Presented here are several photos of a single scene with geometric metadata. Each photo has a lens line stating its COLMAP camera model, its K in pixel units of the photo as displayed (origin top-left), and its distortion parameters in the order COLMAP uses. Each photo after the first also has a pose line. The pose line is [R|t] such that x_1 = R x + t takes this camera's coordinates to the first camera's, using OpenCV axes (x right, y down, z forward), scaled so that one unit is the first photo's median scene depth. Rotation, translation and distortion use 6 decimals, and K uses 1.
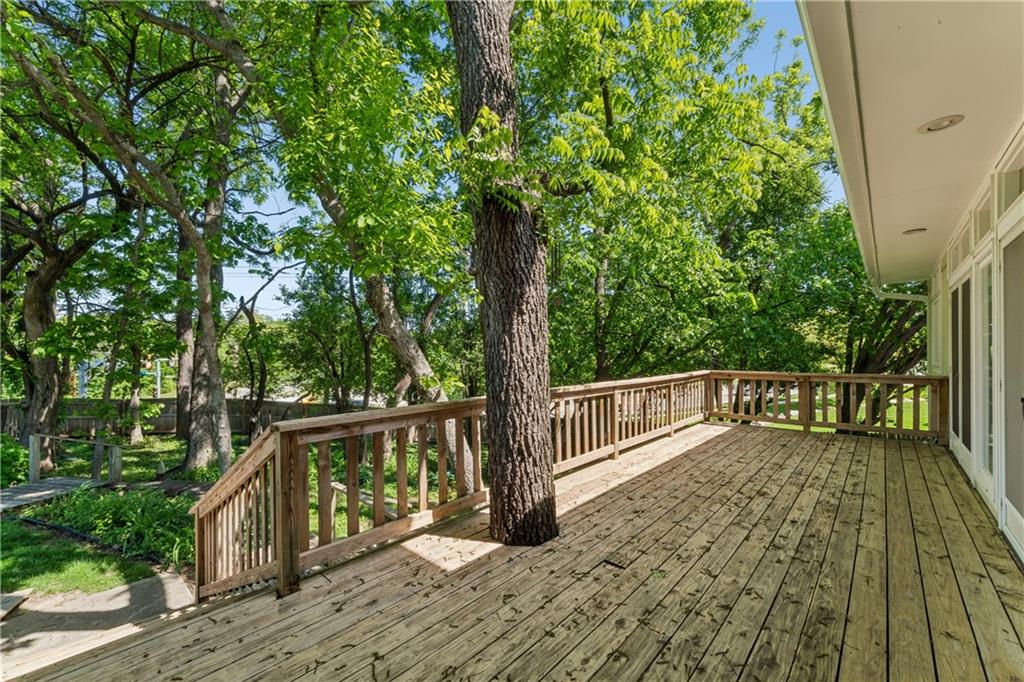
lens RADIAL K [[409.8, 0, 514.7], [0, 409.8, 349.4], [0, 0, 1]] dist [0.000917, -0.000025]
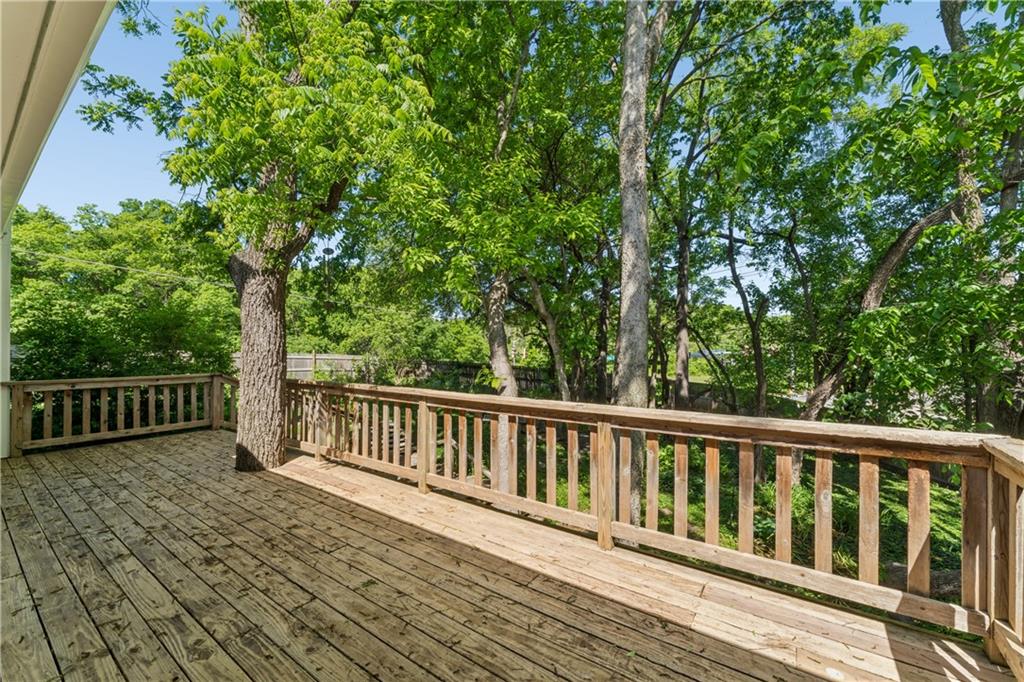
lens RADIAL K [[409.8, 0, 515.0], [0, 409.8, 345.6], [0, 0, 1]] dist [0.000917, -0.000025]
pose [[0.110118, -0.003715, -0.993912, 1.334310], [0.007605, 0.999967, -0.002895, -0.000141], [0.993889, -0.007239, 0.110143, 1.426585]]
